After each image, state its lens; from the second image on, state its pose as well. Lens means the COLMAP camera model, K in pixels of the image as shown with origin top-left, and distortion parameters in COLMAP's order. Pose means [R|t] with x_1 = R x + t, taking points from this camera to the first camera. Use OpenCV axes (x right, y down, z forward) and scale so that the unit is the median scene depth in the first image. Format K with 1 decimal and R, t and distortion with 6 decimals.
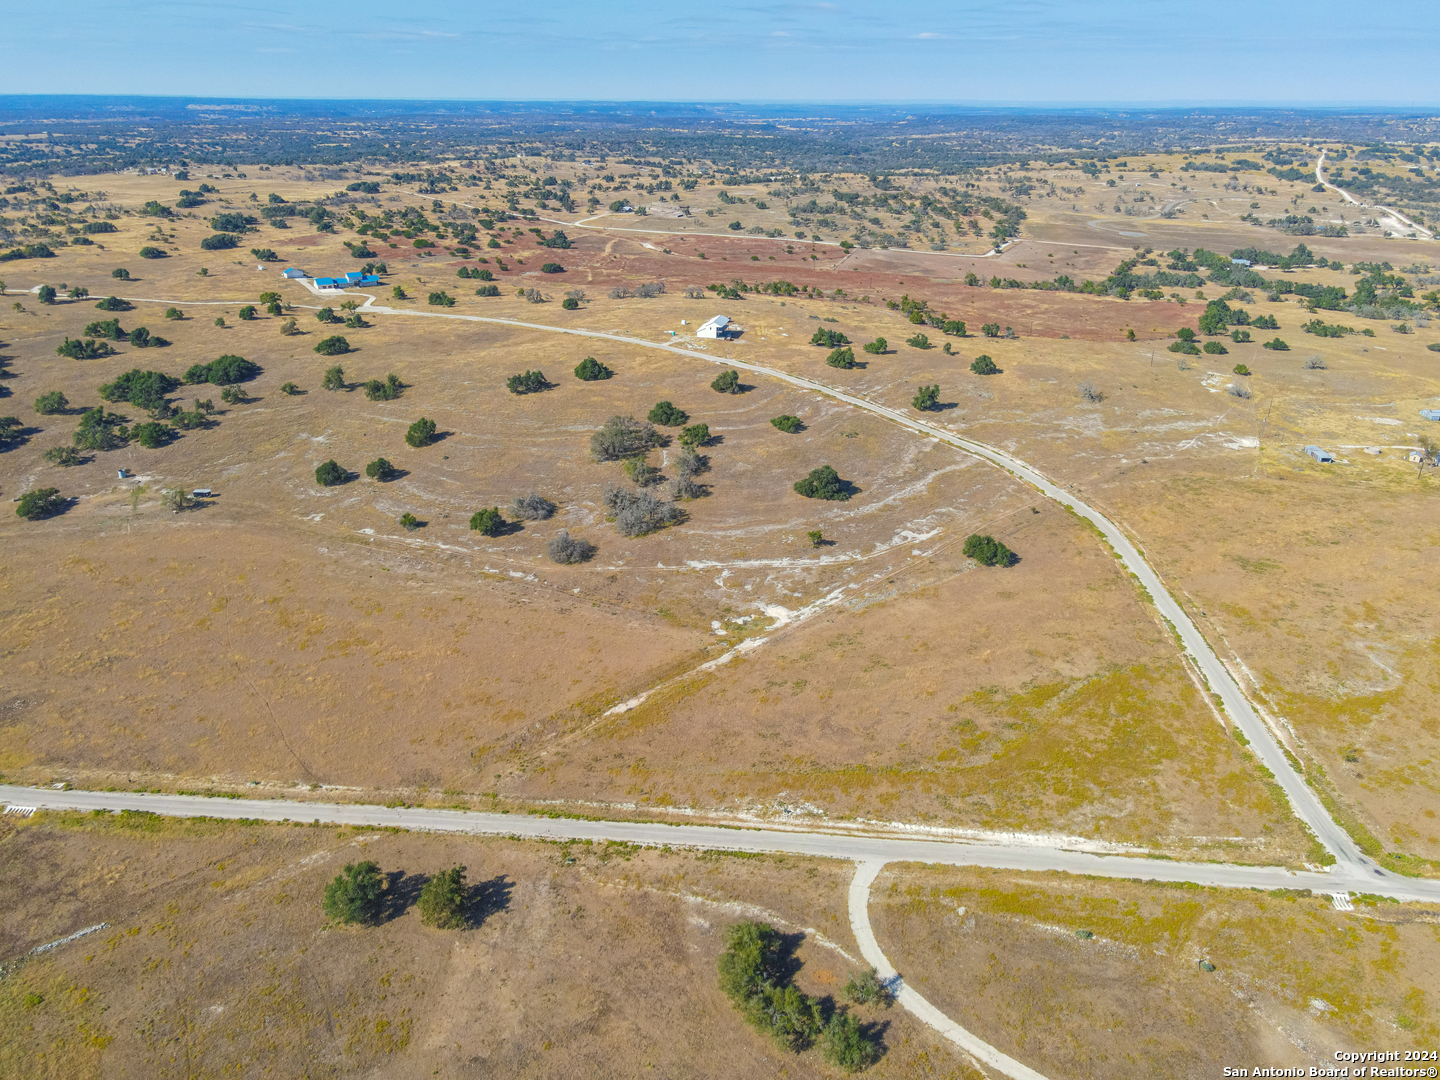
lens RADIAL K [[1030.2, 0, 709.5], [0, 1030.2, 540.5], [0, 0, 1]] dist [0.011779, 0.008282]
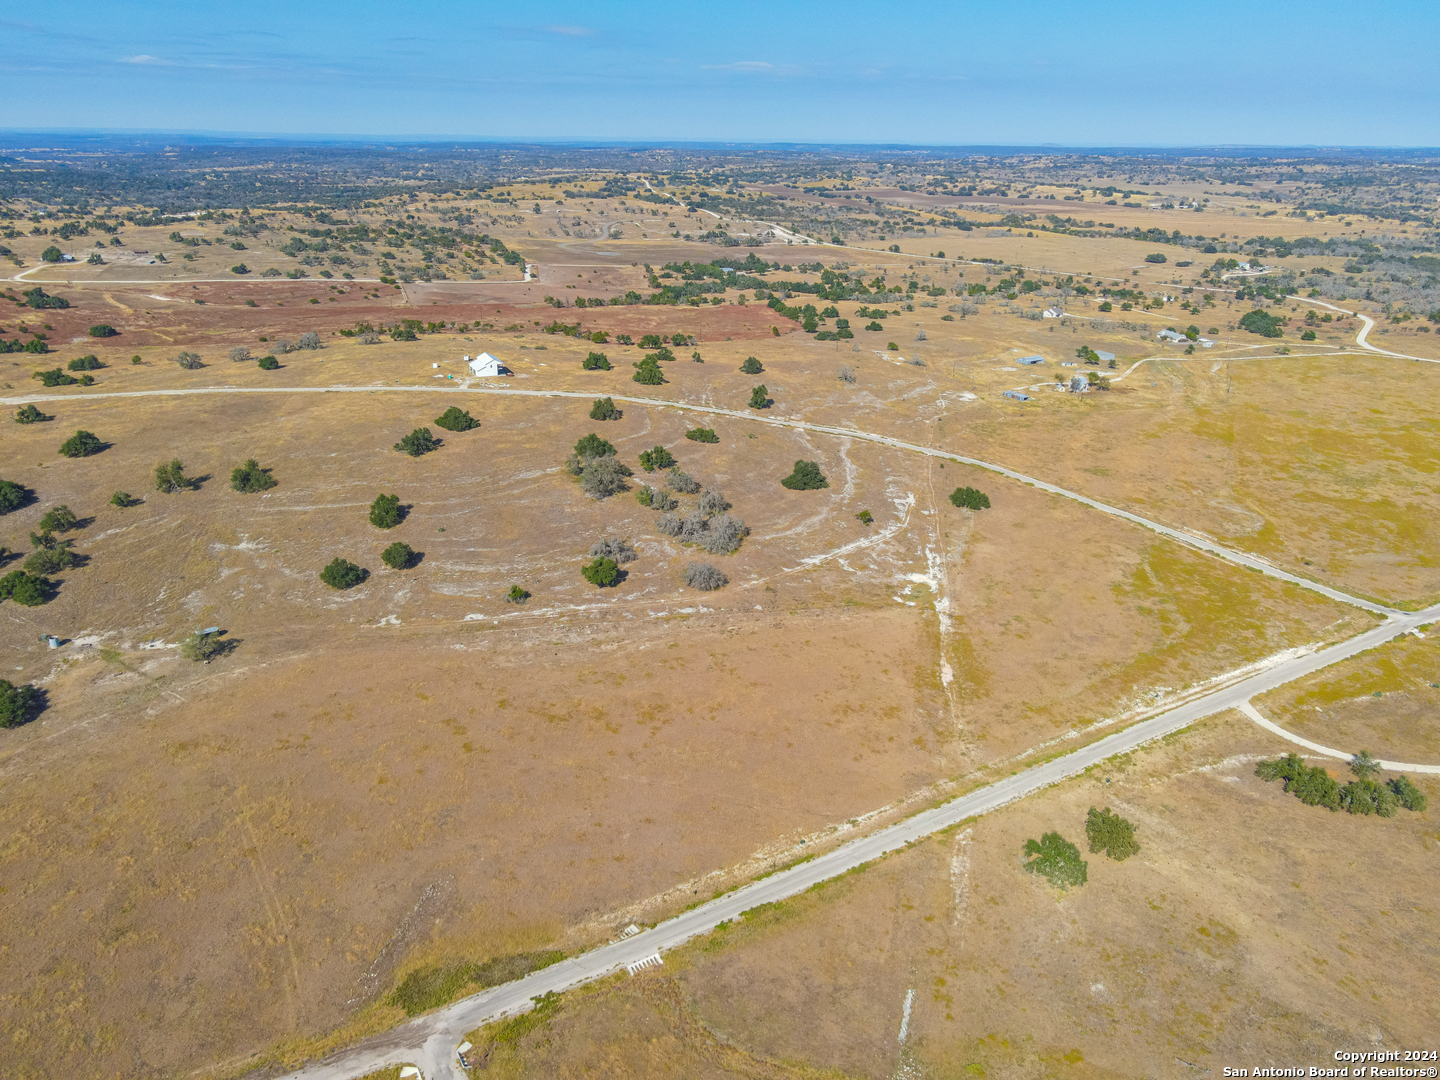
lens RADIAL K [[1029.8, 0, 699.3], [0, 1029.8, 540.8], [0, 0, 1]] dist [0.016881, 0.004397]
pose [[0.803976, -0.216084, 0.554013, -0.919584], [0.231126, 0.971943, 0.043683, -0.093858], [-0.547908, 0.092926, 0.831361, 0.215717]]
